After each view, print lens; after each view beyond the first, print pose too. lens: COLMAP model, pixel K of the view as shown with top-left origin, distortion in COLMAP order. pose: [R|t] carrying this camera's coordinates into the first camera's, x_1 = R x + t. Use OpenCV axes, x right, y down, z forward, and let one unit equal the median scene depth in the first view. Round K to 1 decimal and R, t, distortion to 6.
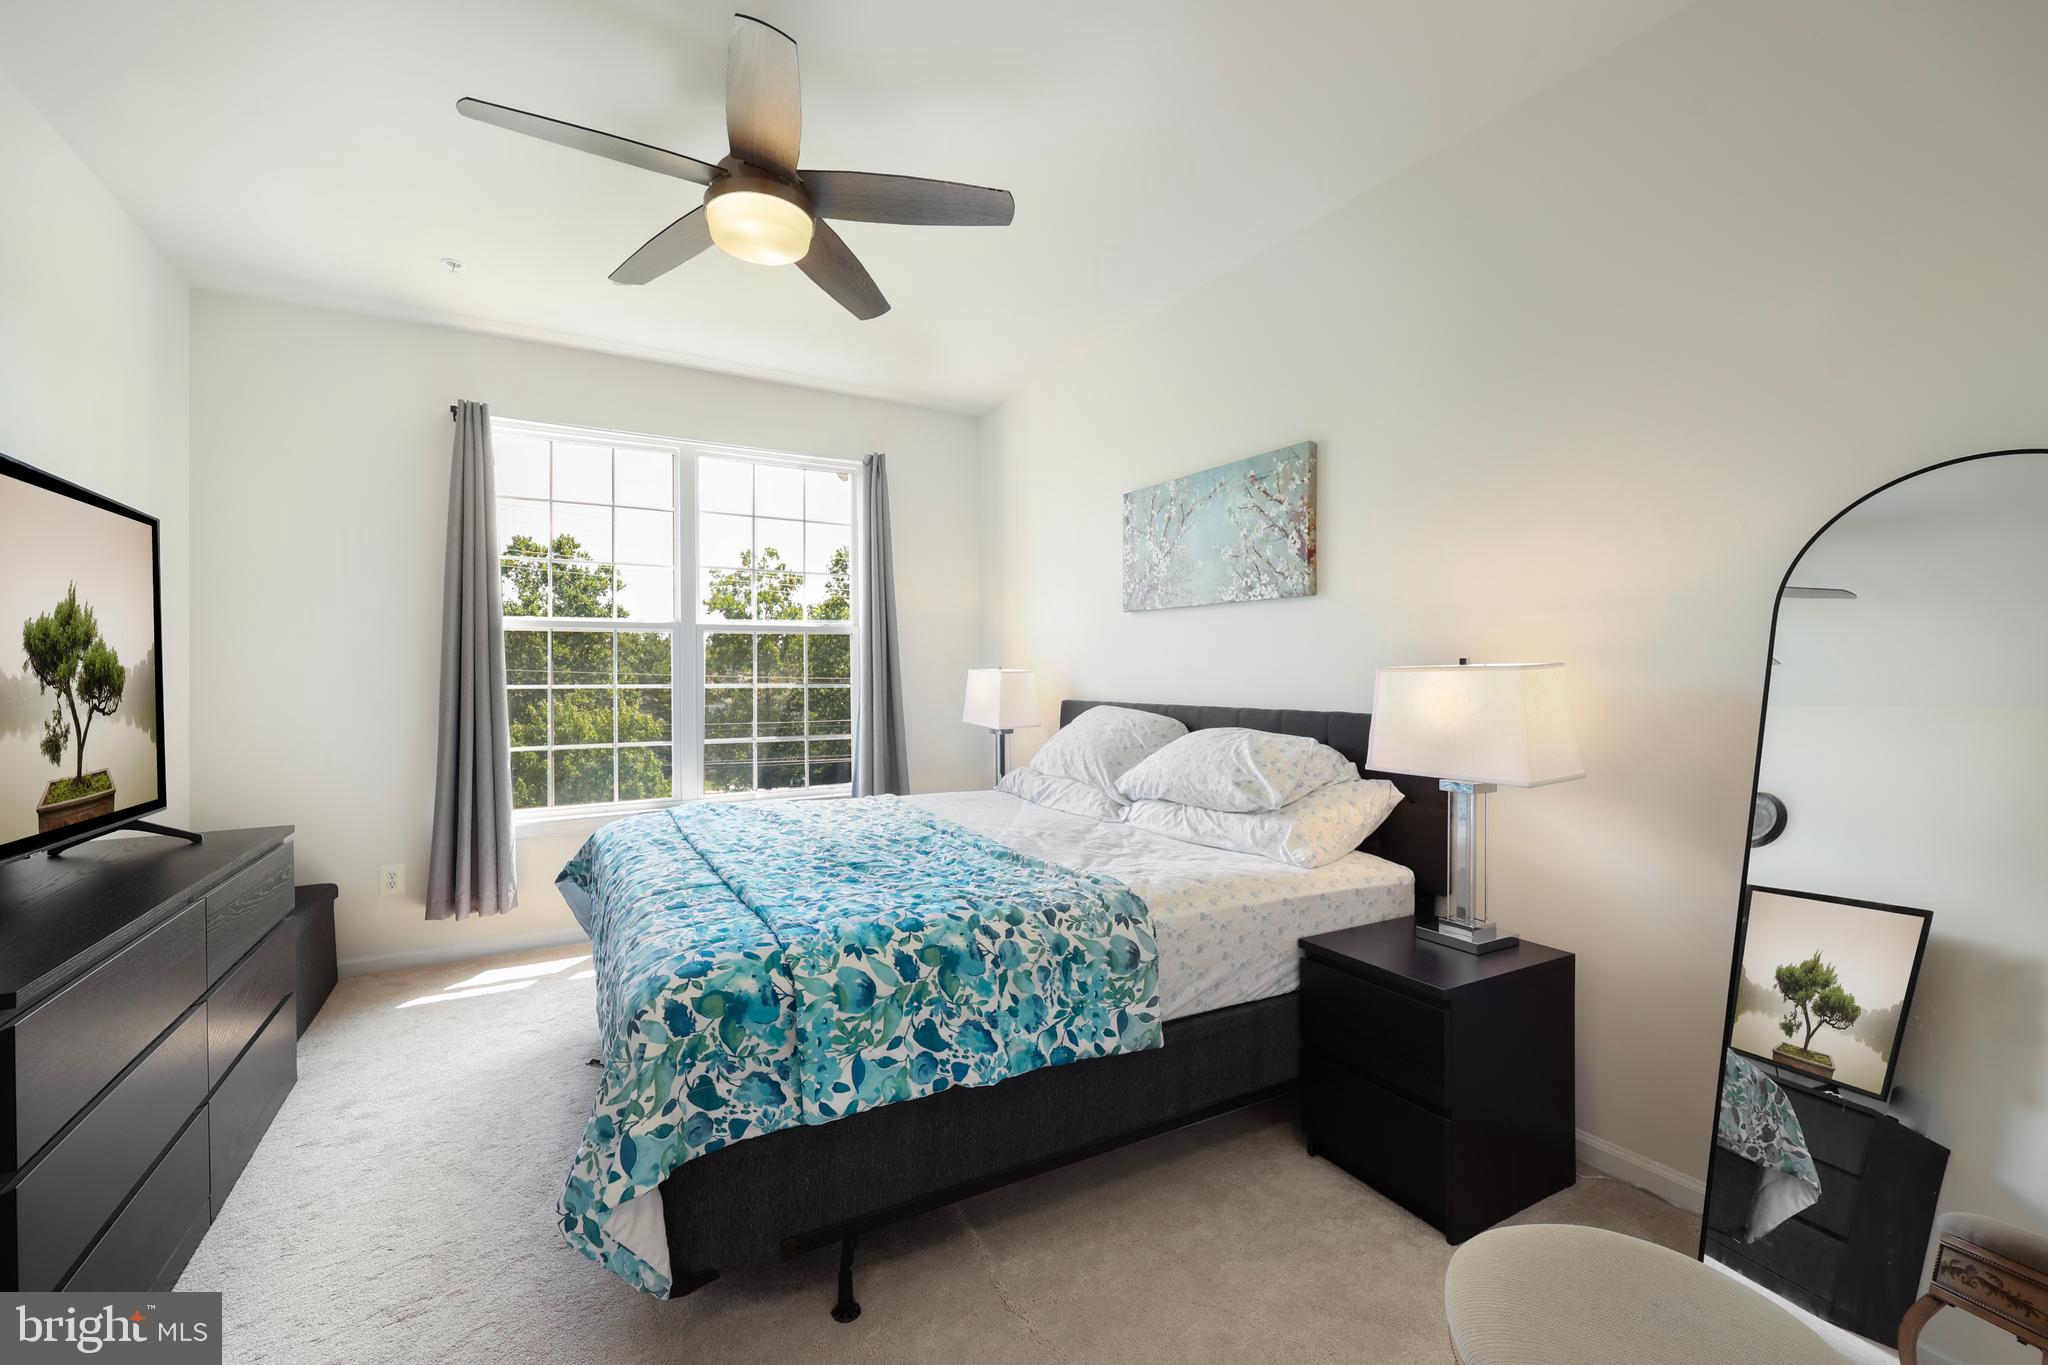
lens RADIAL K [[882.5, 0, 1029.0], [0, 882.5, 680.7], [0, 0, 1]] dist [-0.001227, -0.000033]
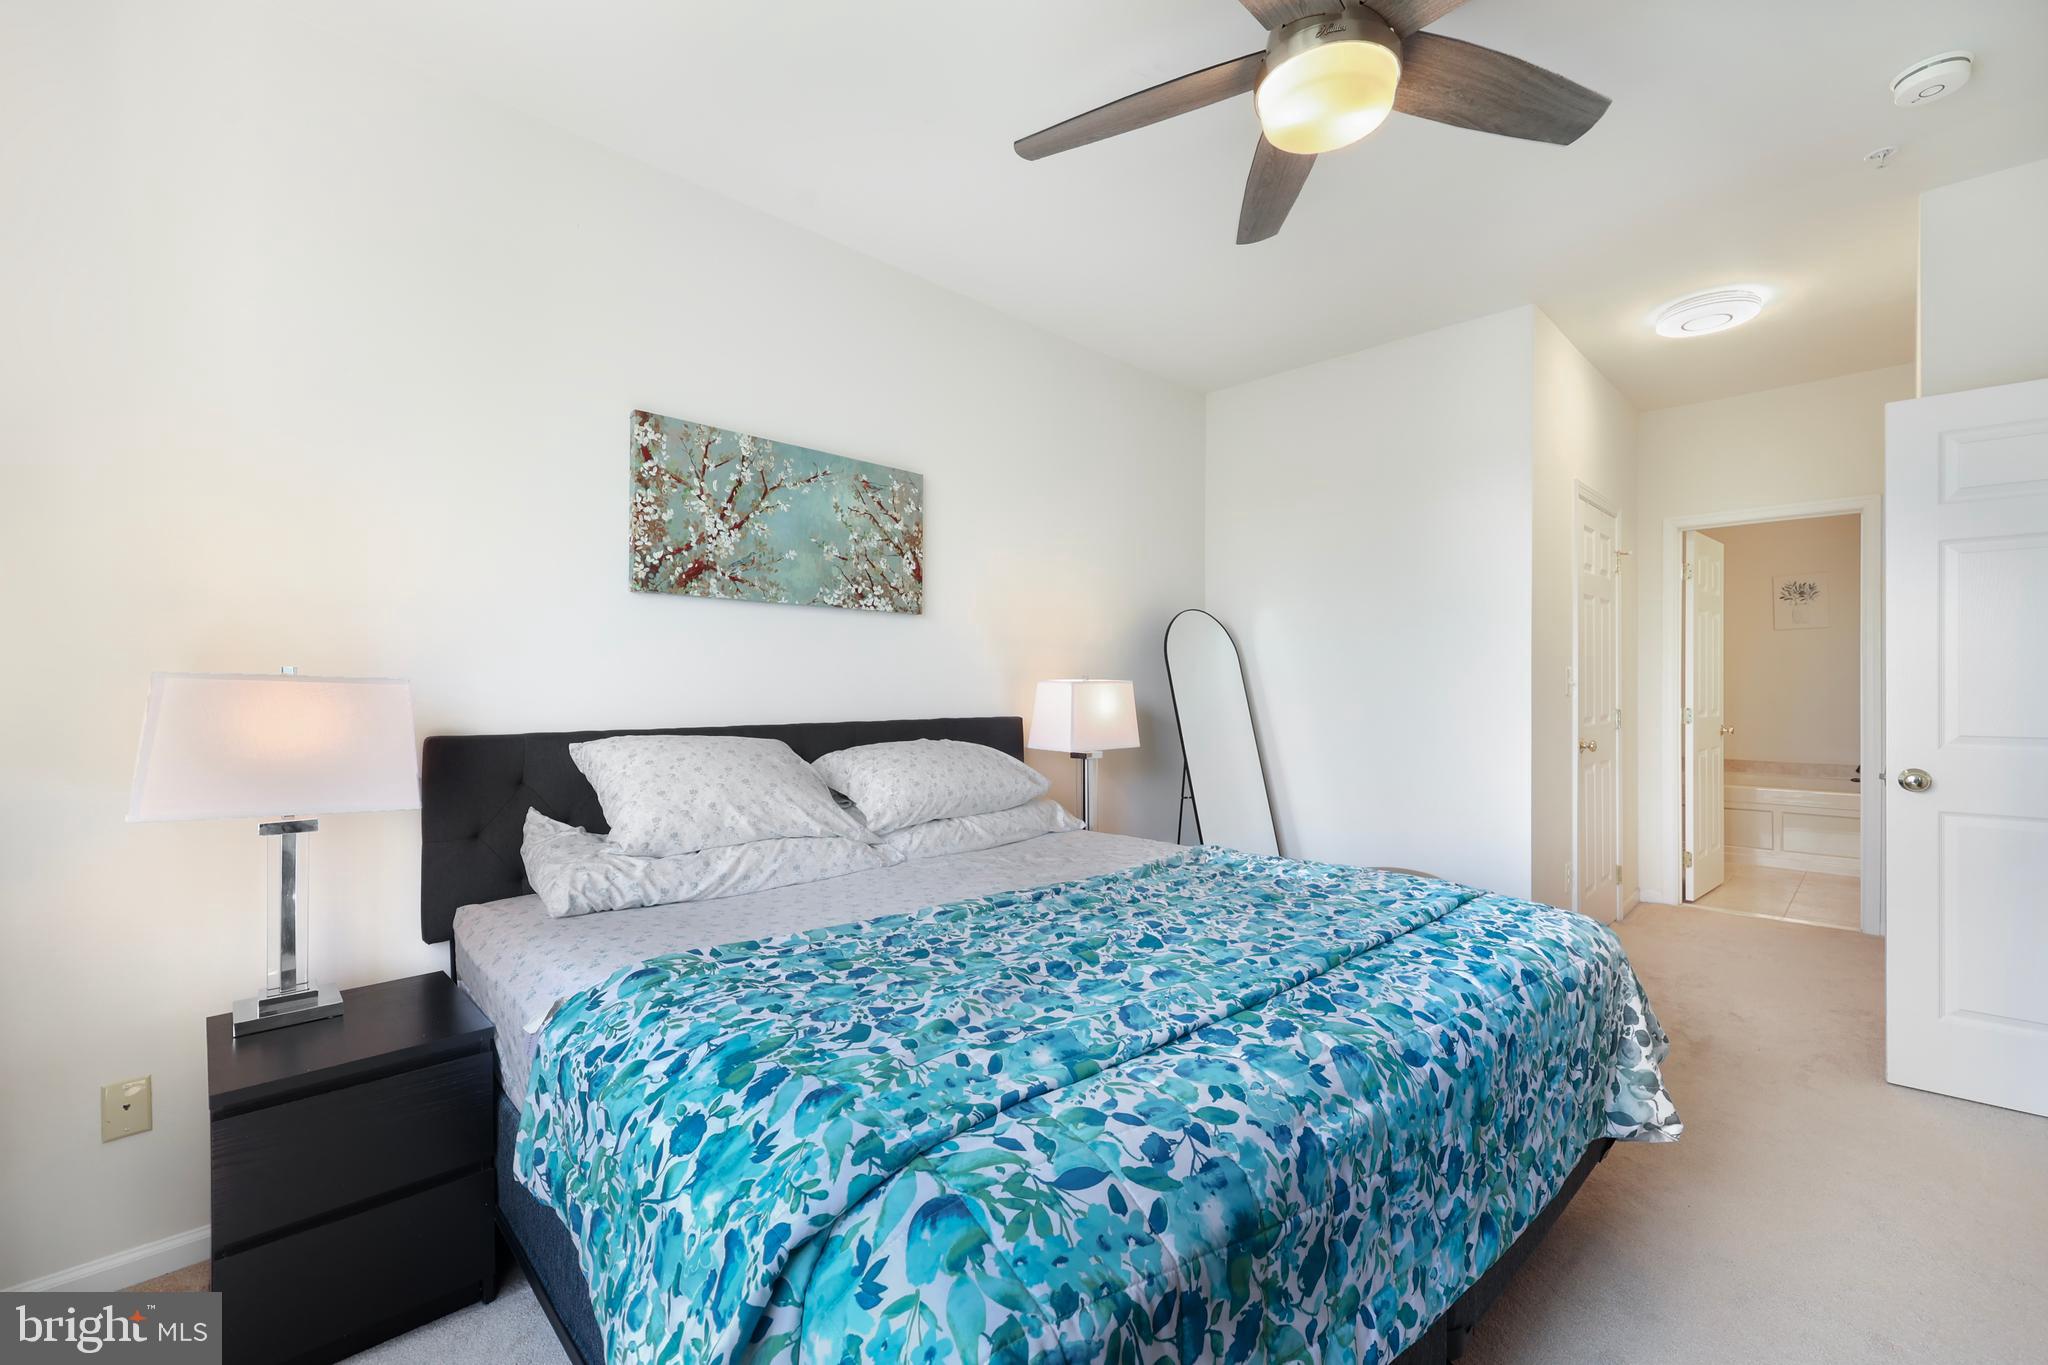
lens RADIAL K [[882.5, 0, 1026.7], [0, 882.5, 685.6], [0, 0, 1]] dist [-0.001227, -0.000033]
pose [[-0.270622, 0.008627, 0.962647, -0.718351], [0.013083, 0.999900, -0.005283, -0.000457], [-0.962597, 0.011164, -0.270708, 1.083375]]
